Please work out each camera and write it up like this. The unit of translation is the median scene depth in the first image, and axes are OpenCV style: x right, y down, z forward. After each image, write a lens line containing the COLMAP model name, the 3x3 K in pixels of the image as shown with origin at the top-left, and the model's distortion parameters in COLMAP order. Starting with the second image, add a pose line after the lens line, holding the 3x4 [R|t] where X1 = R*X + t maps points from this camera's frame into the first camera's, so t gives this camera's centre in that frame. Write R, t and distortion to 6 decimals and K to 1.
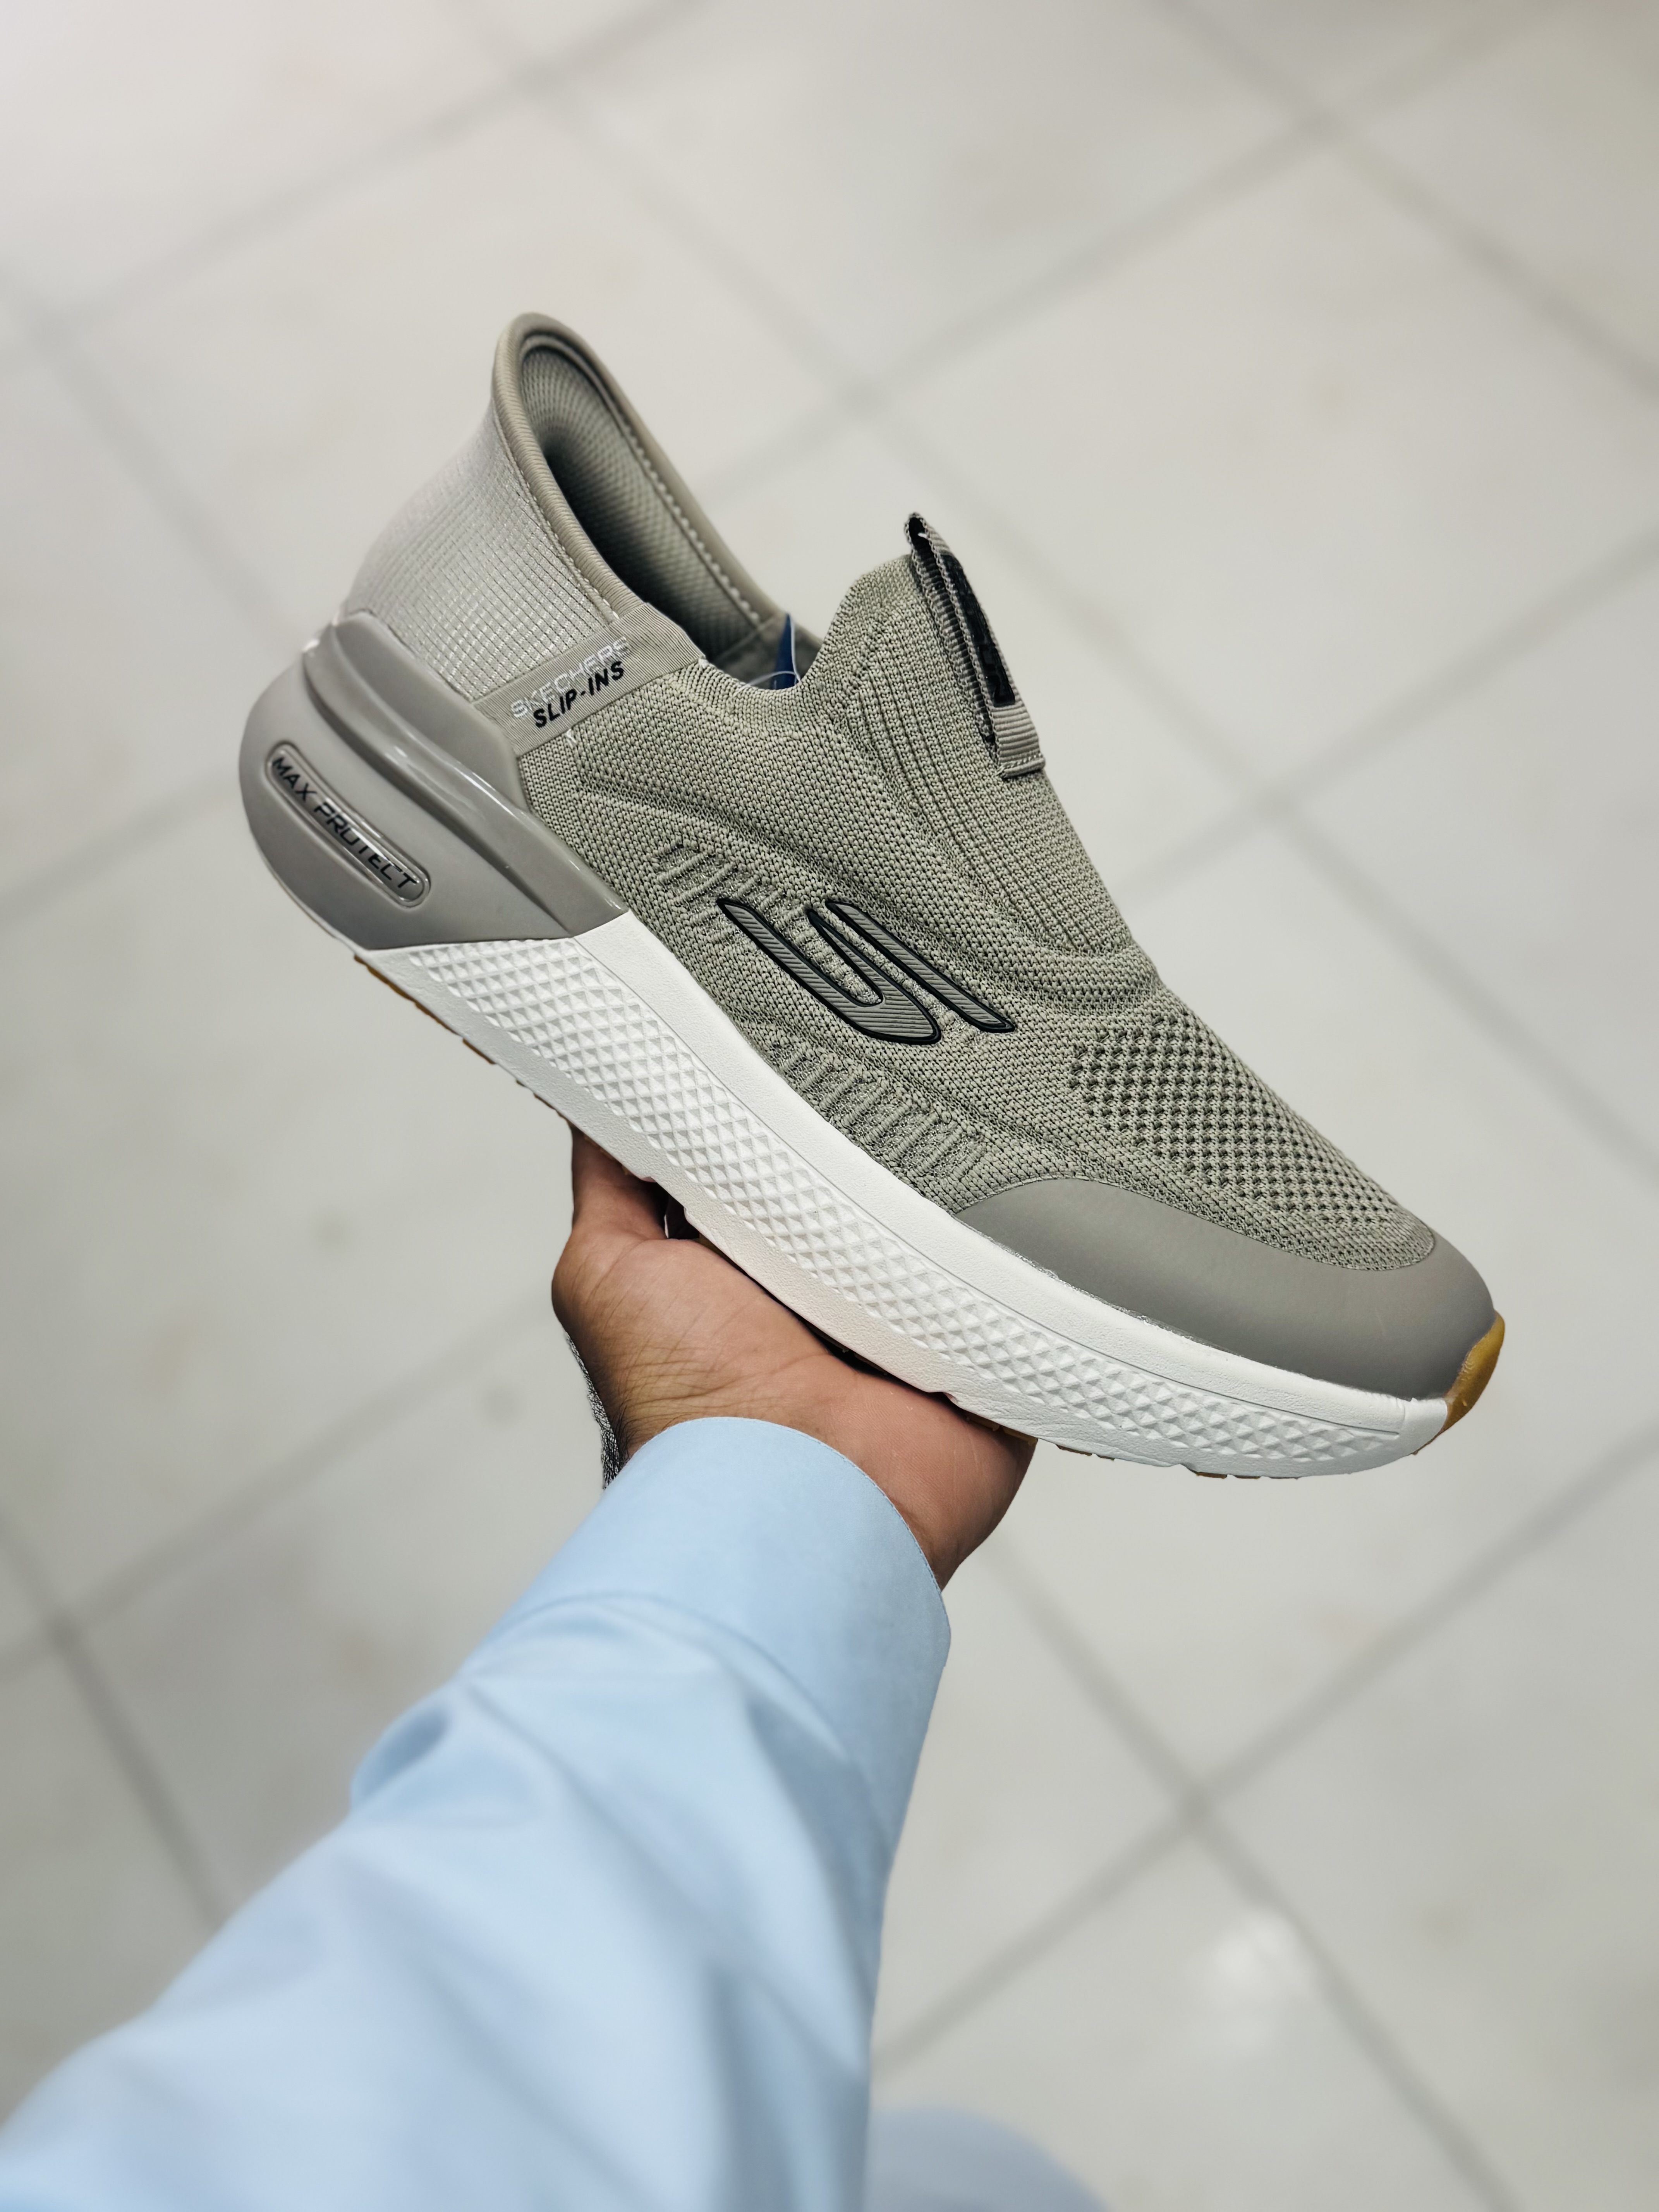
lens RADIAL K [[2079.0, 0, 843.9], [0, 2079.0, 1099.4], [0, 0, 1]] dist [0.159164, 0.002964]
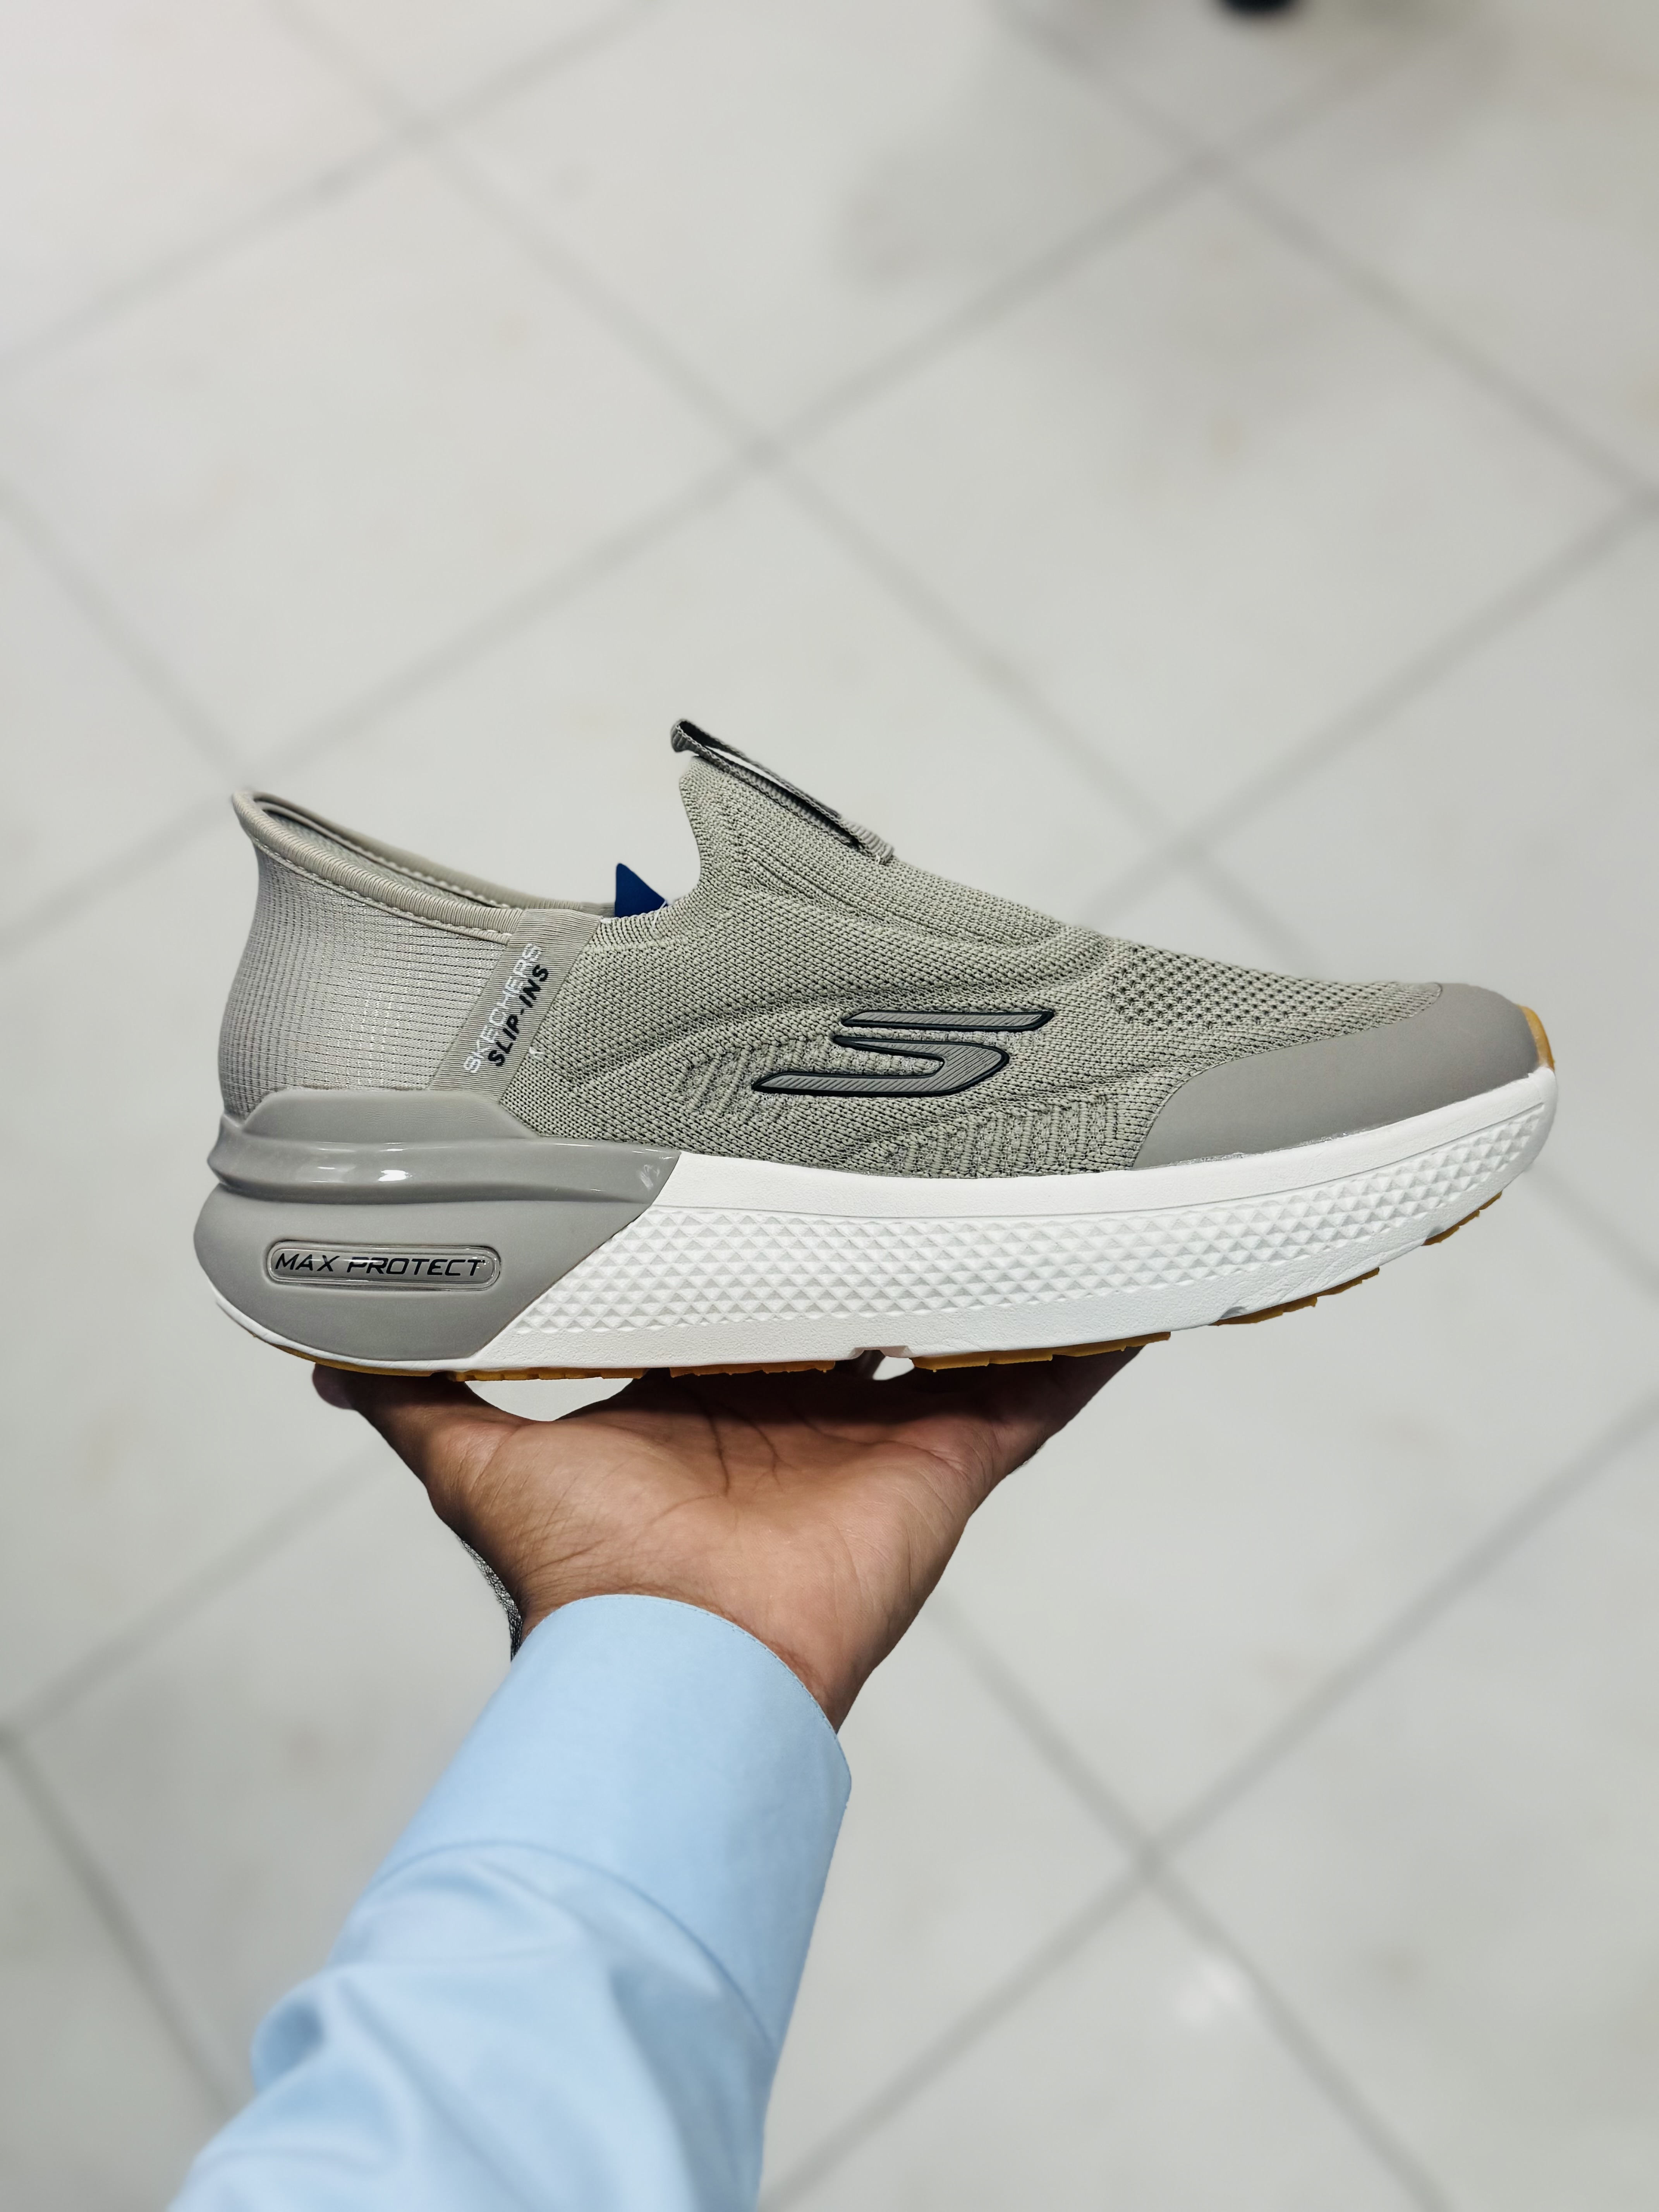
lens RADIAL K [[2079.0, 0, 843.9], [0, 2079.0, 1099.4], [0, 0, 1]] dist [0.159164, 0.002964]
pose [[0.768995, -0.547013, 0.330792, -0.381482], [0.611983, 0.779492, -0.133677, 0.078152], [-0.184727, 0.305236, 0.934188, 0.021077]]
